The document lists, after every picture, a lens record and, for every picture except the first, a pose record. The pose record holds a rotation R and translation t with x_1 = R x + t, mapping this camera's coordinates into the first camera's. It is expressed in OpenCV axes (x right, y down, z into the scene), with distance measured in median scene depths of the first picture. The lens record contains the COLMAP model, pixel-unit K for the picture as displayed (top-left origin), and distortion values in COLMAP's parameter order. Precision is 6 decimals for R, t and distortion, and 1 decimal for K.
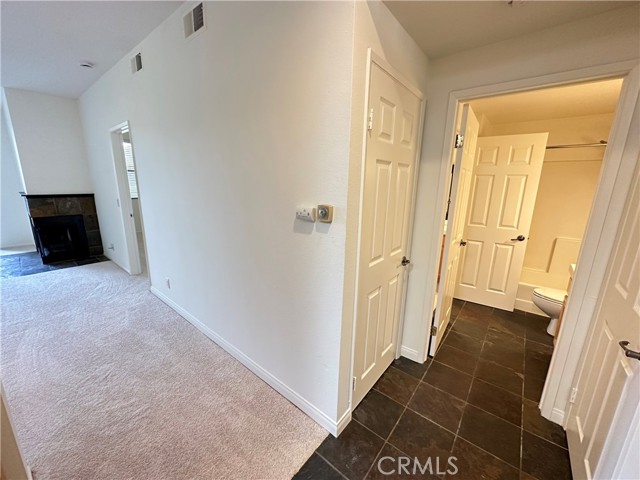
lens RADIAL K [[254.6, 0, 318.8], [0, 254.6, 239.3], [0, 0, 1]] dist [-0.003139, -0.000127]
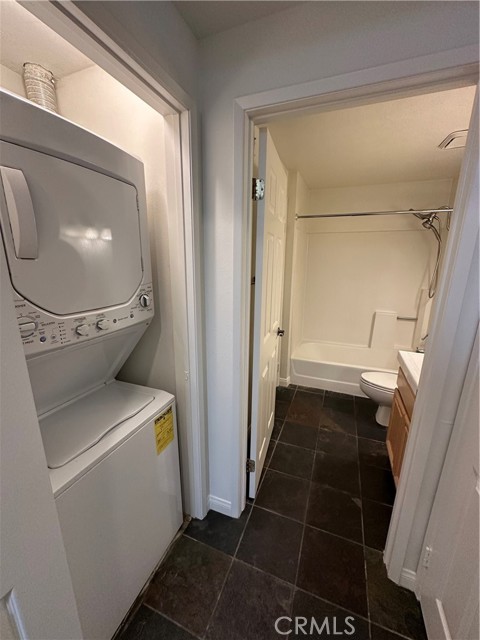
lens RADIAL K [[254.6, 0, 241.9], [0, 254.6, 324.5], [0, 0, 1]] dist [-0.003139, -0.000127]
pose [[0.951916, -0.097280, 0.290504, 0.209995], [0.087881, 0.995102, 0.045261, -0.049274], [-0.293485, -0.017555, 0.955803, 0.272914]]
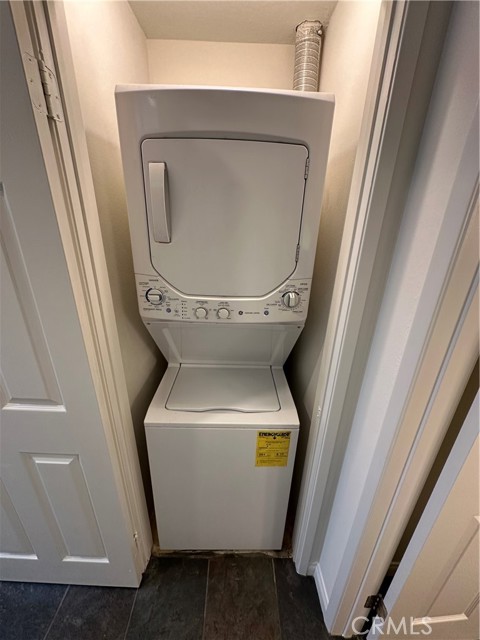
lens RADIAL K [[254.6, 0, 238.2], [0, 254.6, 323.2], [0, 0, 1]] dist [-0.003139, -0.000127]
pose [[0.644250, 0.274591, -0.713822, 0.377850], [-0.184007, 0.961561, 0.203819, -0.106397], [0.742350, 0.000038, 0.670012, 0.440804]]
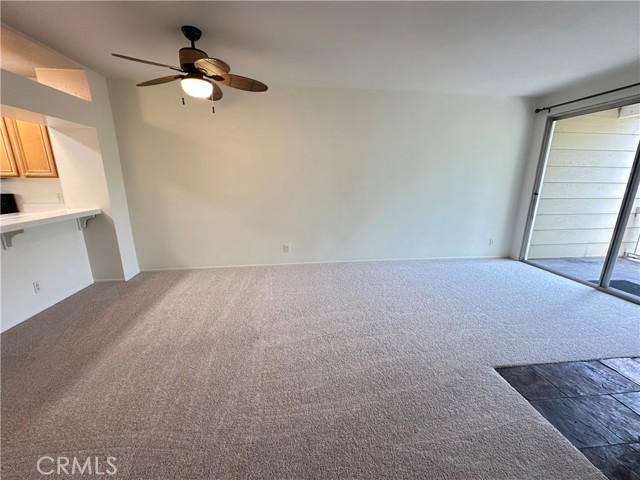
lens RADIAL K [[254.6, 0, 321.0], [0, 254.6, 240.5], [0, 0, 1]] dist [-0.003139, -0.000127]
pose [[-0.686183, 0.156343, -0.710429, -0.889762], [-0.177634, 0.911051, 0.372064, -0.296096], [0.705407, 0.381501, -0.597376, 1.236111]]
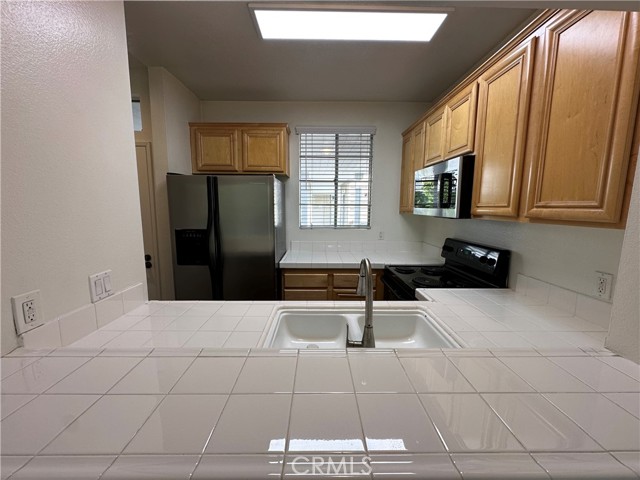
lens RADIAL K [[254.6, 0, 322.0], [0, 254.6, 239.6], [0, 0, 1]] dist [-0.003139, -0.000127]
pose [[-0.647304, -0.123141, 0.752219, -0.935373], [0.143433, 0.949556, 0.278874, -0.027157], [-0.748615, 0.288409, -0.596989, 0.002145]]
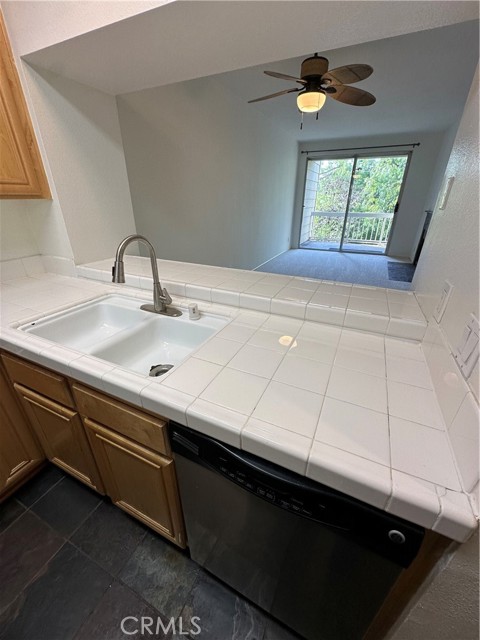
lens RADIAL K [[254.6, 0, 238.7], [0, 254.6, 320.5], [0, 0, 1]] dist [-0.003139, -0.000127]
pose [[0.241066, 0.407300, -0.880905, -0.269259], [-0.210671, 0.907992, 0.362172, 0.052158], [0.947367, 0.098274, 0.304692, -0.205814]]
